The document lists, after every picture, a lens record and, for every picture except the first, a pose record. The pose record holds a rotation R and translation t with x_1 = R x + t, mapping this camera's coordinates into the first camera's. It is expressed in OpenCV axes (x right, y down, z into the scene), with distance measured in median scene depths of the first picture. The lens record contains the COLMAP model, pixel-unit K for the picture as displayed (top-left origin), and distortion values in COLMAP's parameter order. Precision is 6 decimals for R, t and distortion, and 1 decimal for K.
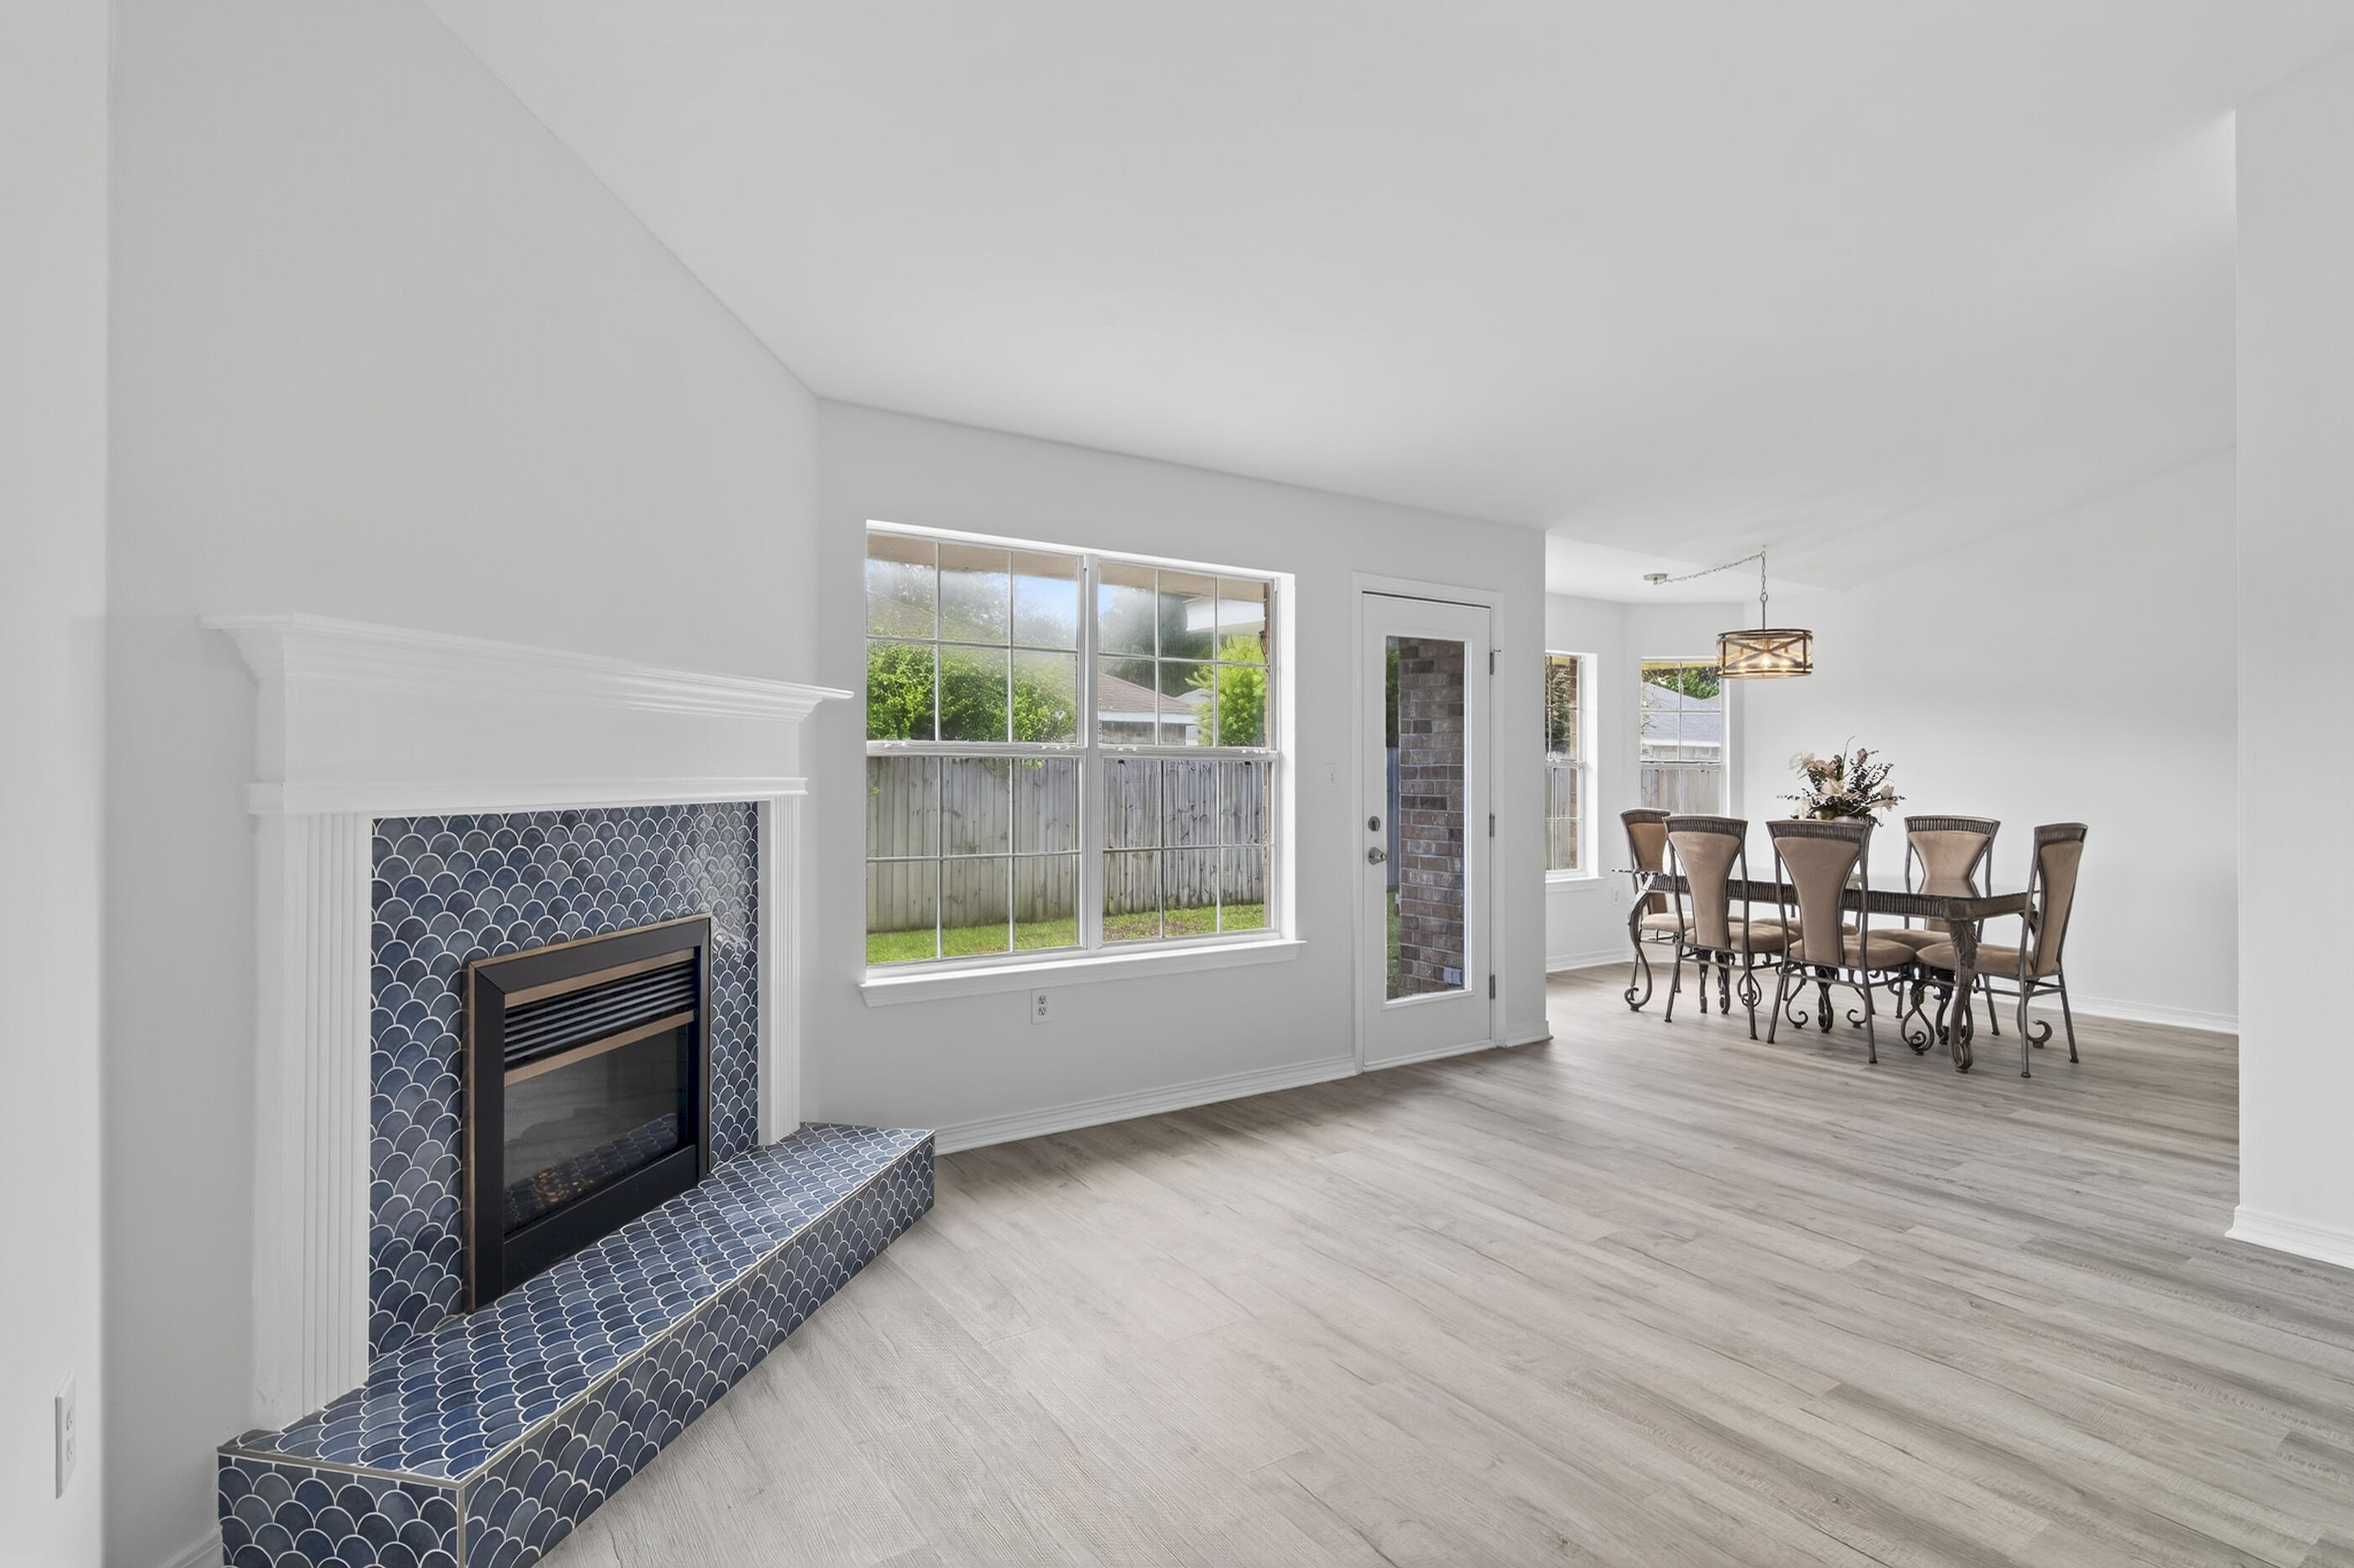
lens RADIAL K [[1169.2, 0, 1182.1], [0, 1169.2, 767.0], [0, 0, 1]] dist [-0.011948, -0.004282]
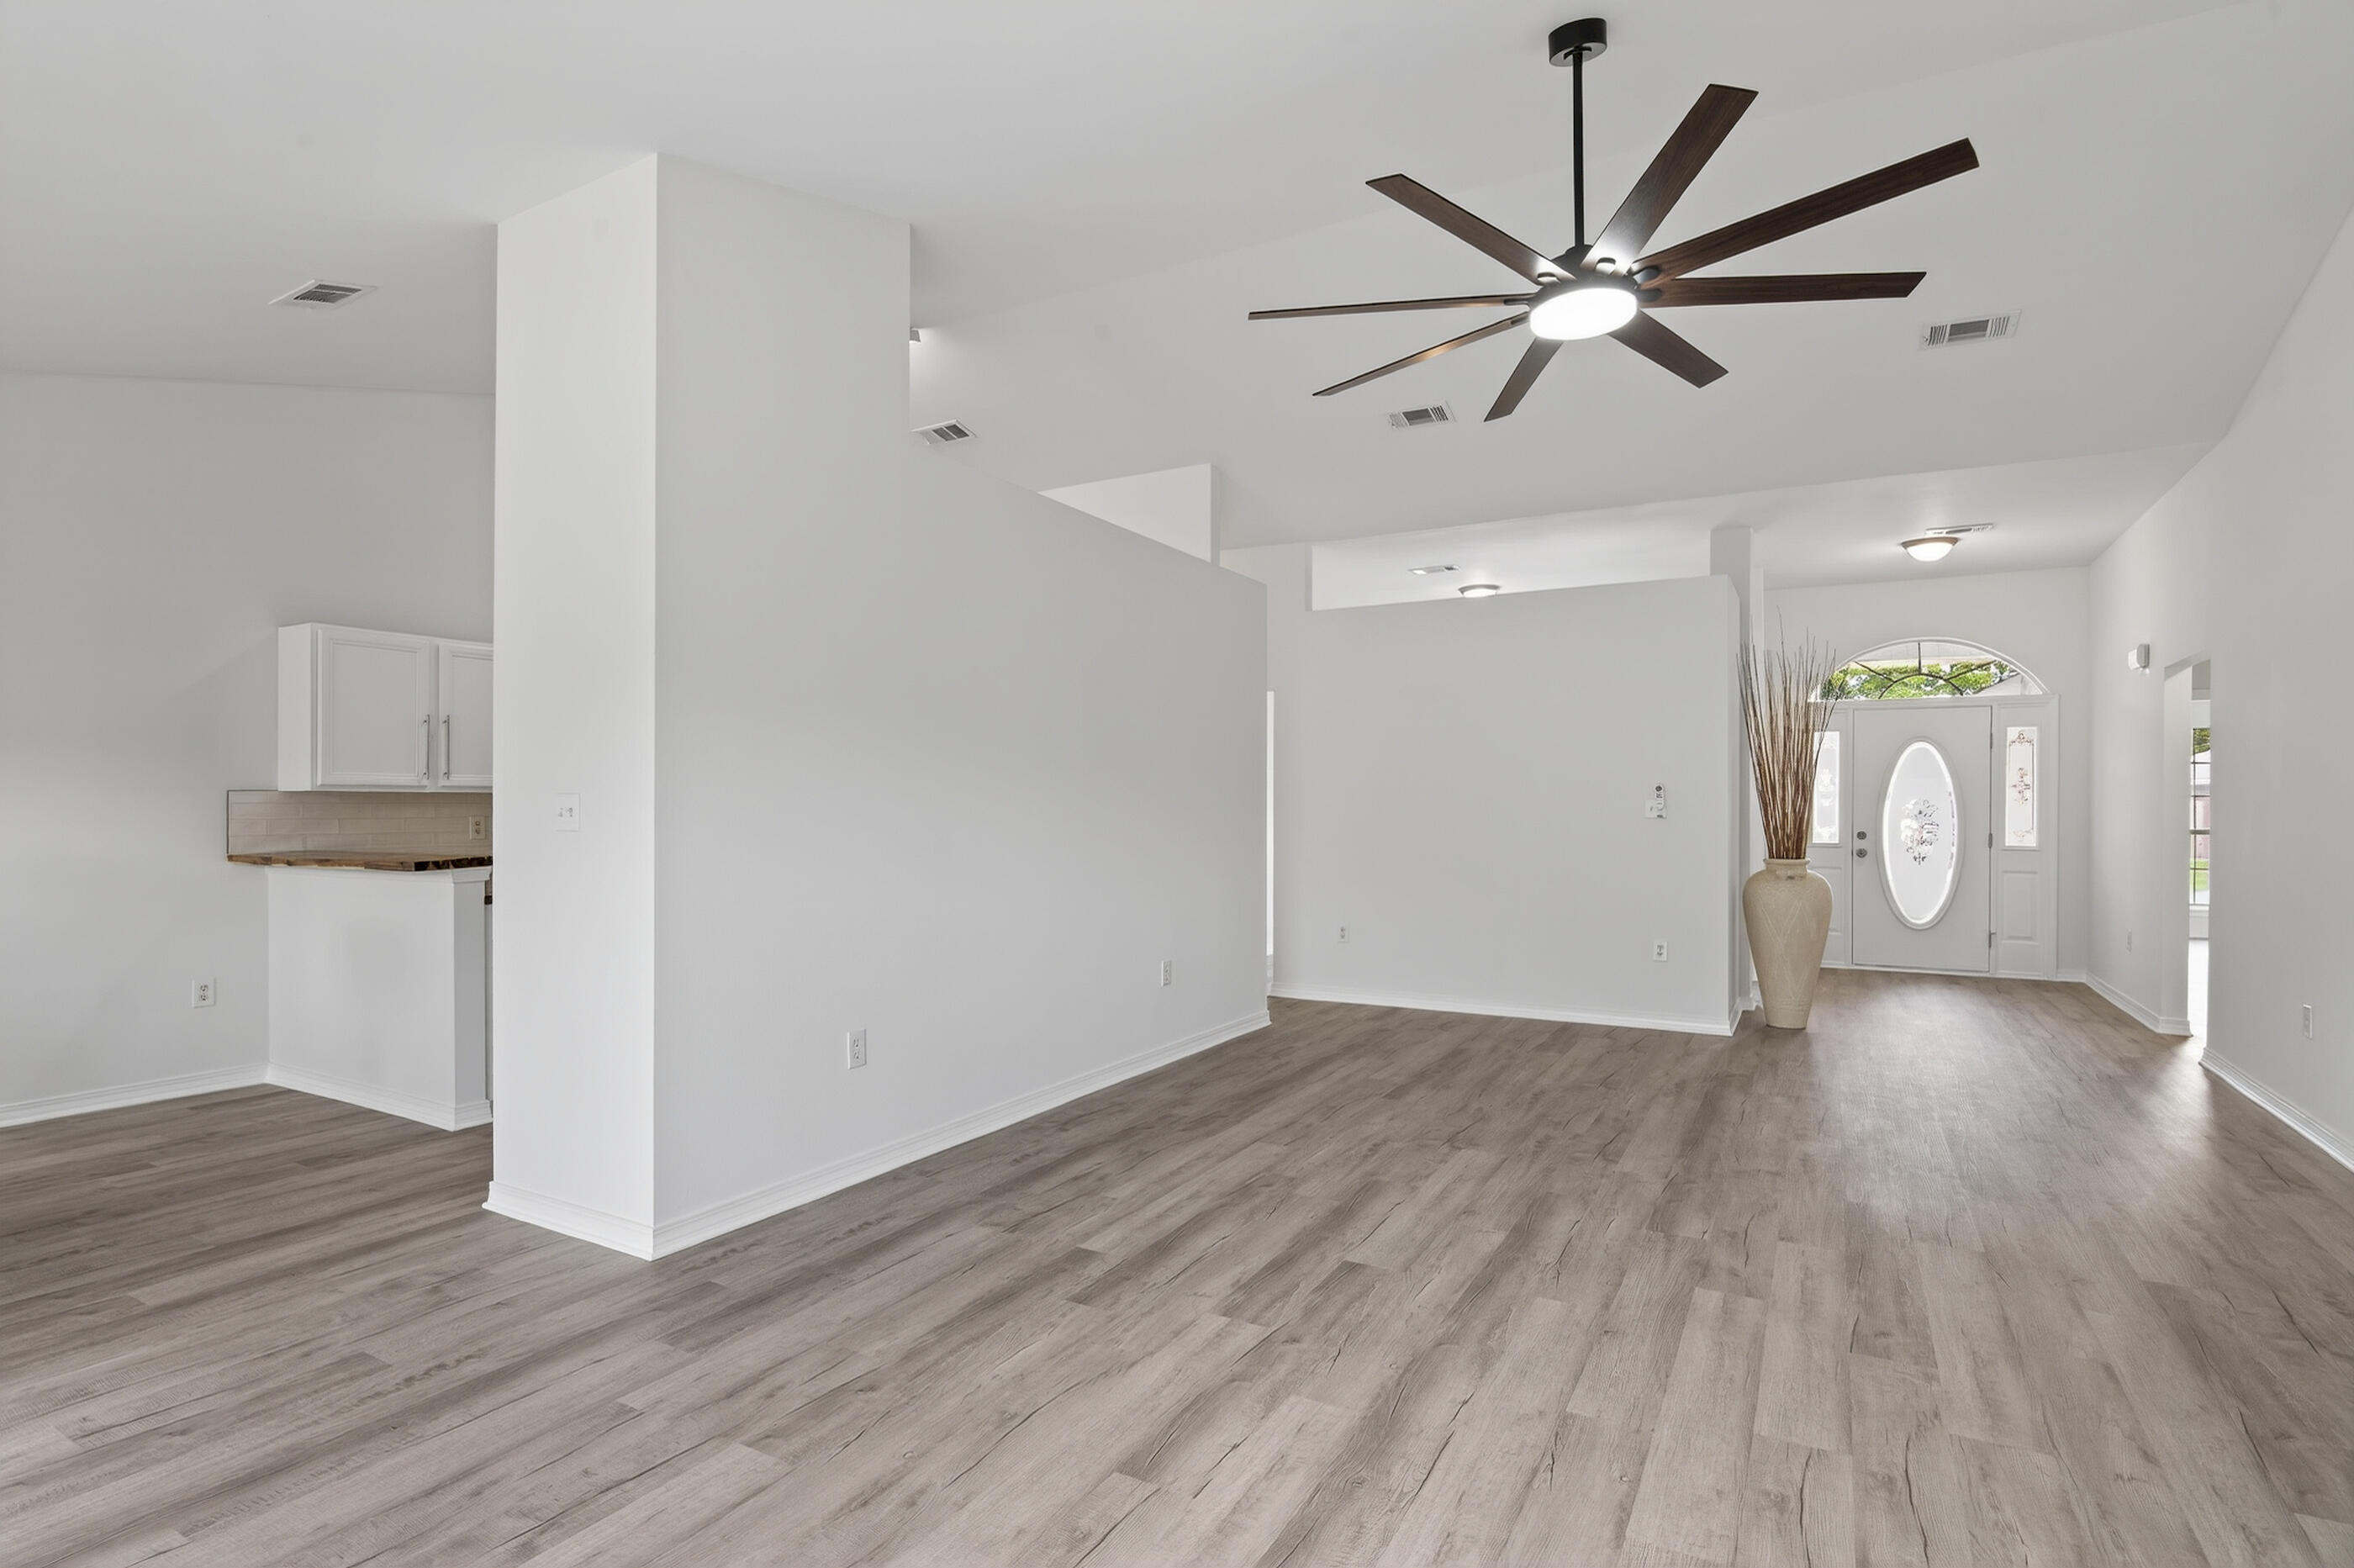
lens RADIAL K [[1169.2, 0, 1161.9], [0, 1169.2, 809.7], [0, 0, 1]] dist [-0.011948, -0.004282]
pose [[-0.437879, -0.008517, 0.898994, -0.175502], [-0.009723, 0.999942, 0.004737, 0.000966], [-0.898982, -0.006666, -0.437936, 0.883549]]
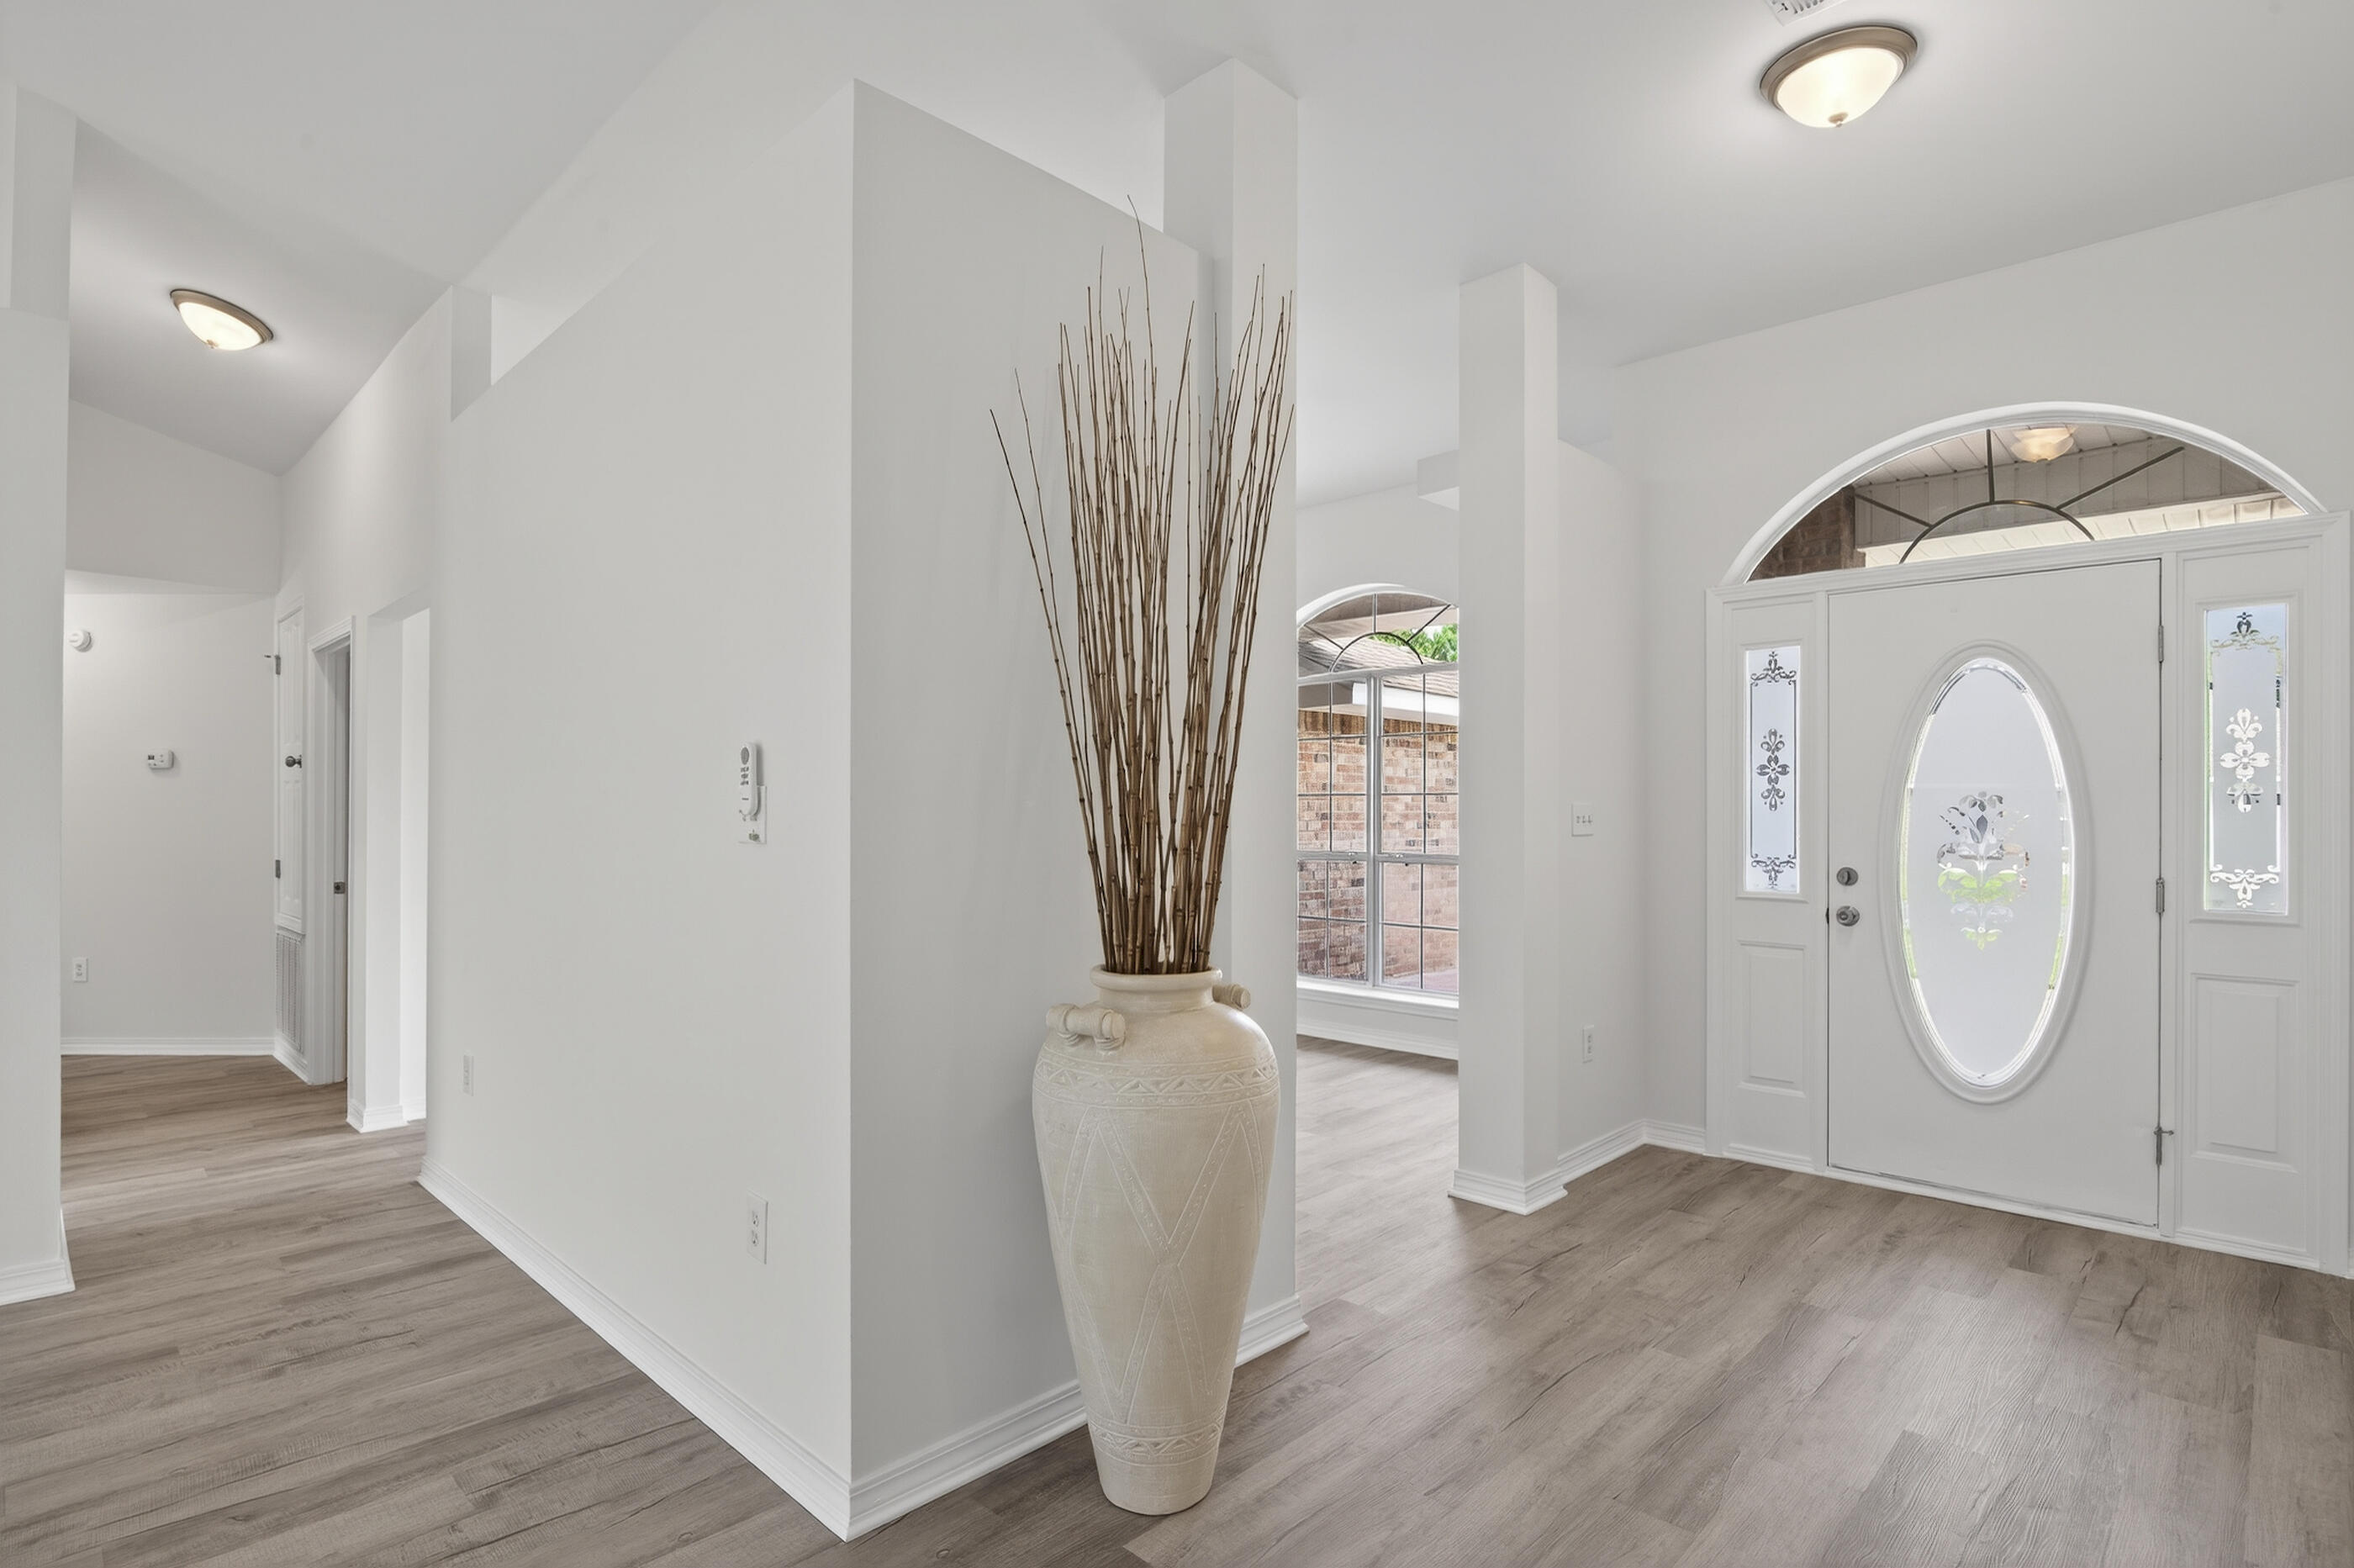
lens RADIAL K [[1169.2, 0, 1174.2], [0, 1169.2, 801.9], [0, 0, 1]] dist [-0.011948, -0.004282]
pose [[-0.203690, 0.006129, 0.979016, 0.424667], [-0.009886, 0.999917, -0.008317, -0.000541], [-0.978985, -0.011372, -0.203613, -0.619305]]
